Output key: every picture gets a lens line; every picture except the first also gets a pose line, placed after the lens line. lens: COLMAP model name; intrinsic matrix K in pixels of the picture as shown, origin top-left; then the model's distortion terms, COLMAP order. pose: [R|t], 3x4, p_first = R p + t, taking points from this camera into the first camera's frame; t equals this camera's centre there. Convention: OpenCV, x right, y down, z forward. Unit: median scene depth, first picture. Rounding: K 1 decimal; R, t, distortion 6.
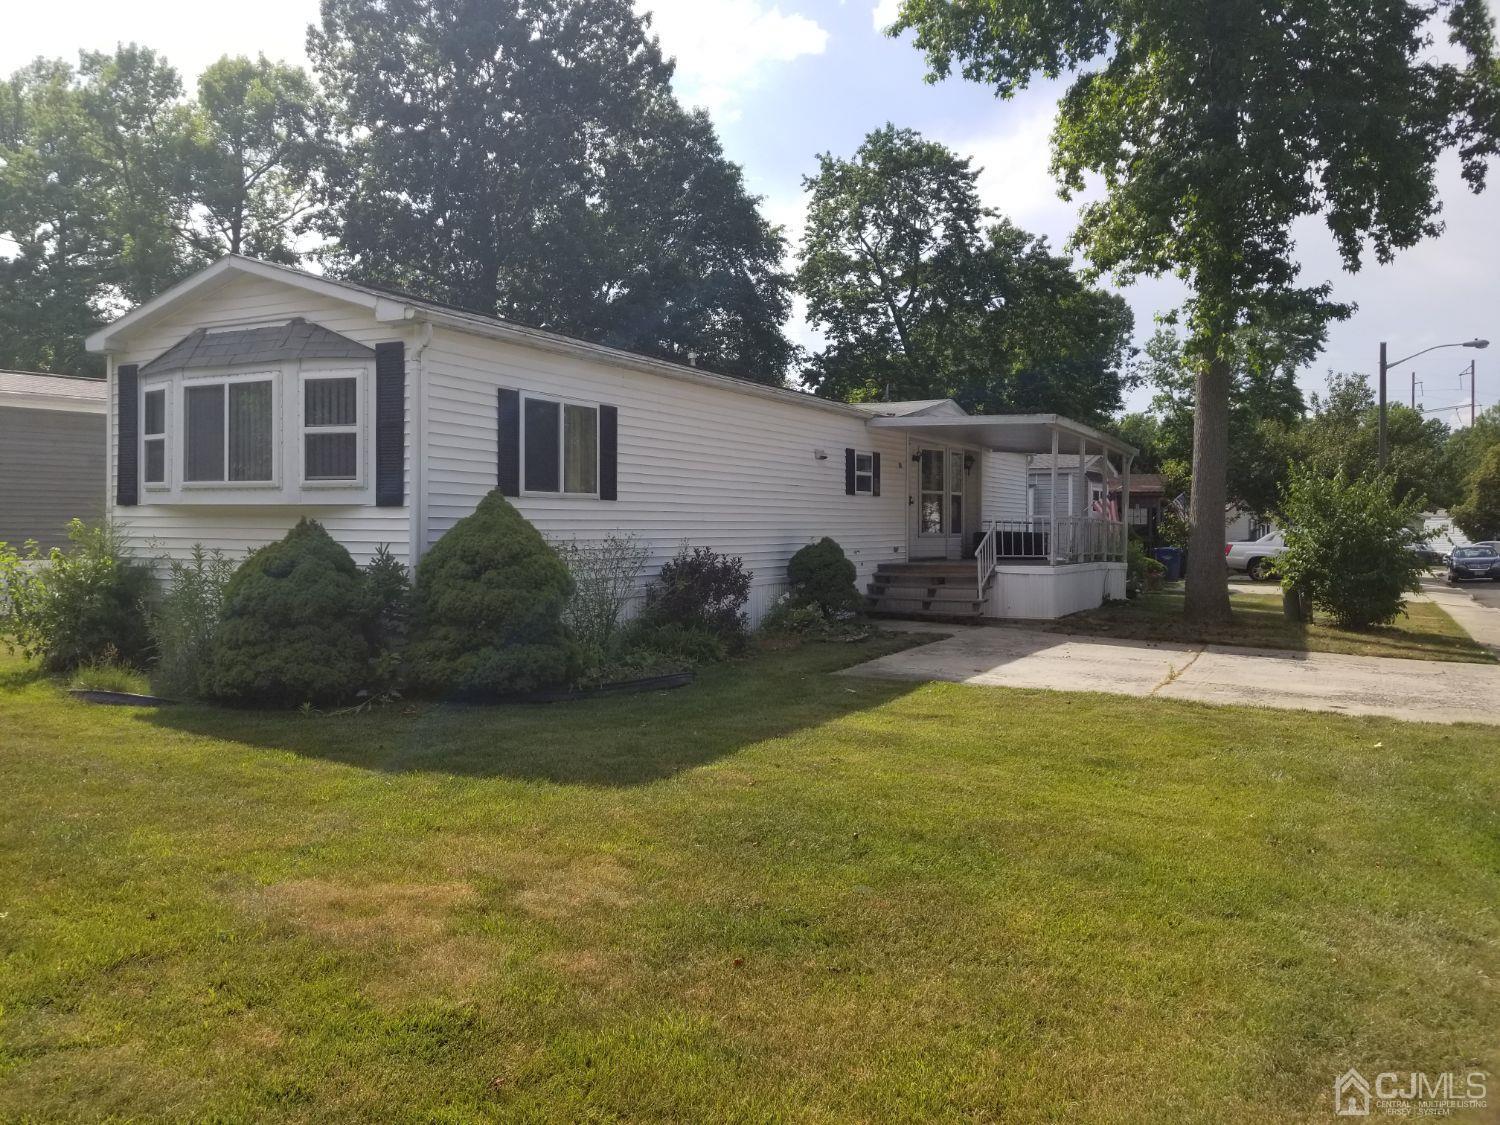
lens RADIAL K [[1147.3, 0, 750.0], [0, 1147.3, 562.5], [0, 0, 1]] dist [0.076990, -0.113566]
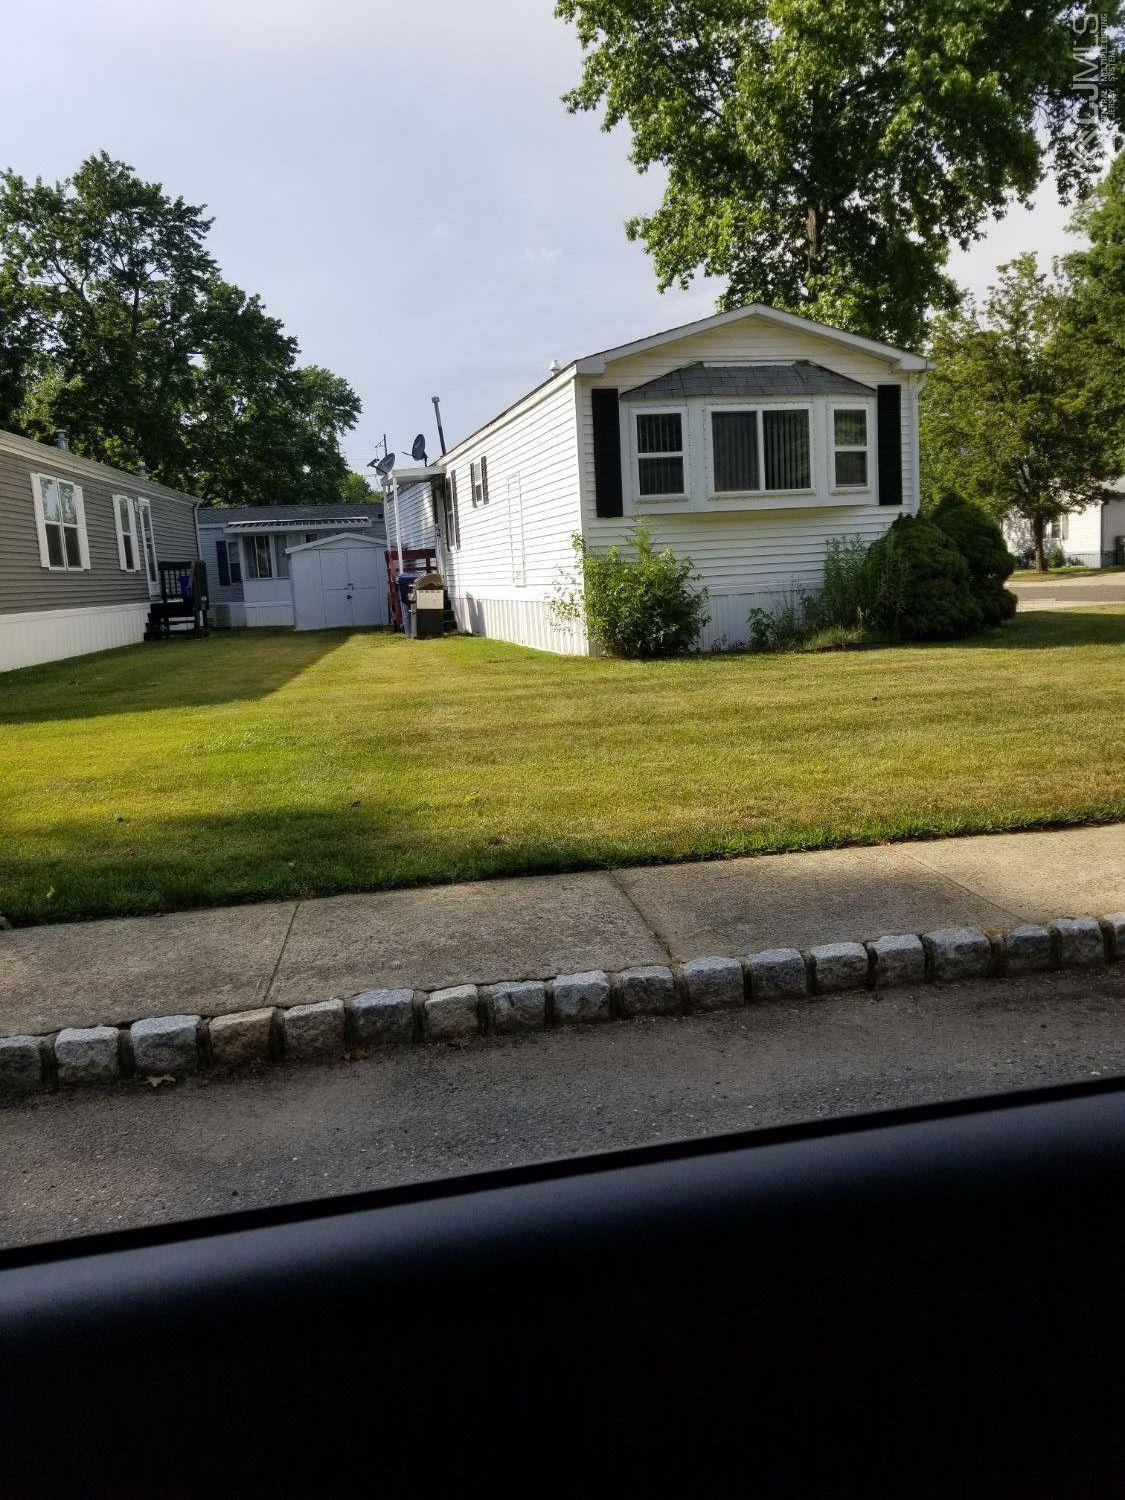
lens RADIAL K [[1147.3, 0, 554.9], [0, 1147.3, 742.0], [0, 0, 1]] dist [0.076990, -0.113566]
pose [[0.737826, -0.141121, 0.660074, -1.486210], [0.079371, 0.989255, 0.122779, 0.028513], [-0.670308, -0.038199, 0.741099, 0.214748]]
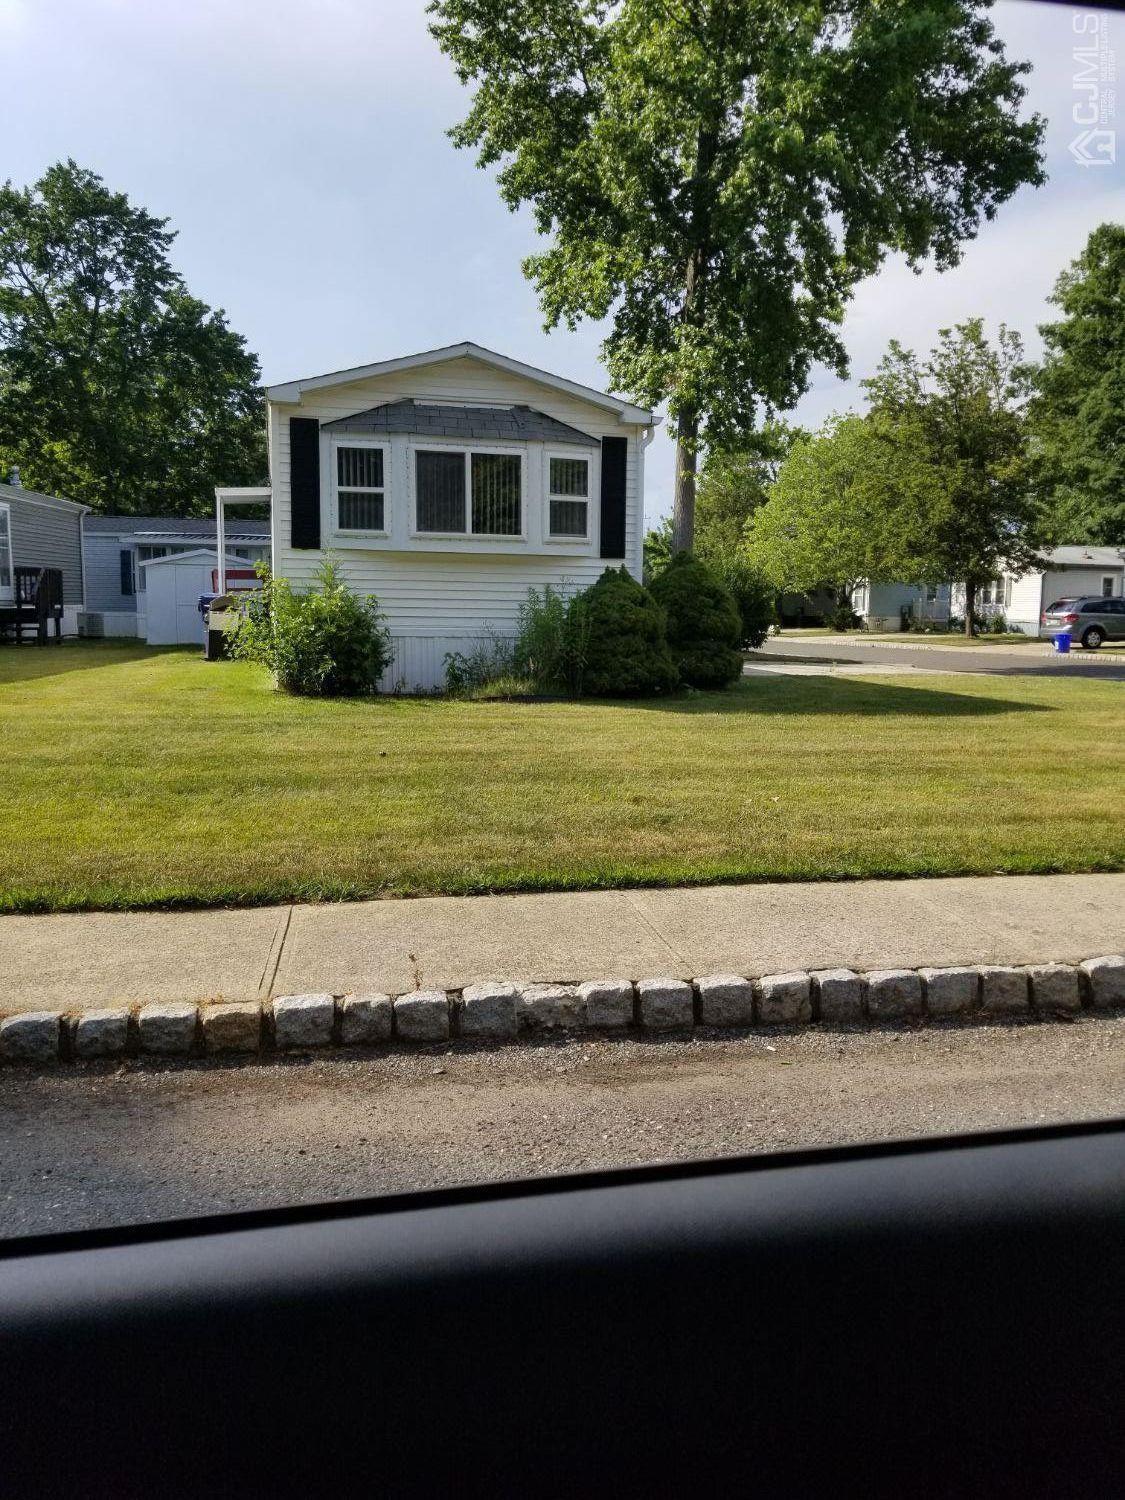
lens RADIAL K [[1146.0, 0, 562.5], [0, 1146.0, 750.0], [0, 0, 1]] dist [0.074059, -0.119845]
pose [[0.746038, -0.077864, 0.661336, -1.206689], [0.013066, 0.994661, 0.102369, 0.035084], [-0.665775, -0.067730, 0.743072, 0.010970]]
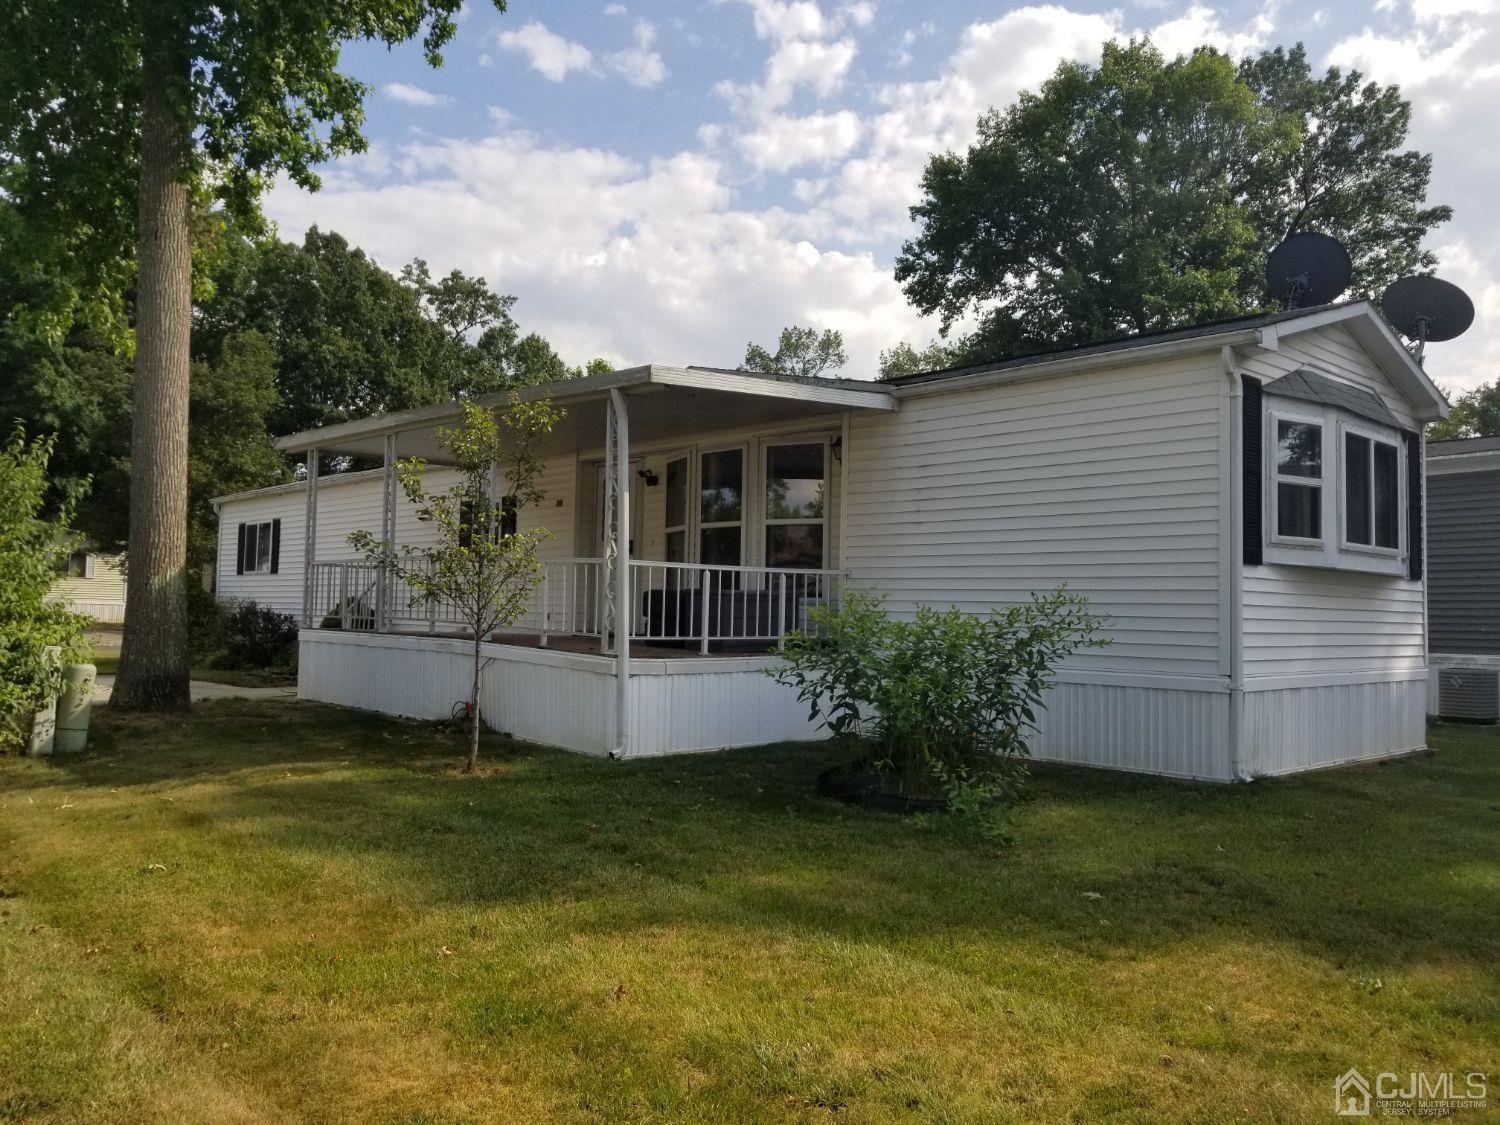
lens RADIAL K [[1147.3, 0, 750.0], [0, 1147.3, 562.5], [0, 0, 1]] dist [0.076990, -0.113566]
pose [[0.328918, 0.035654, 0.943685, -1.474432], [0.014759, 0.998971, -0.042887, -0.025352], [-0.944243, 0.028034, 0.328053, 1.169135]]
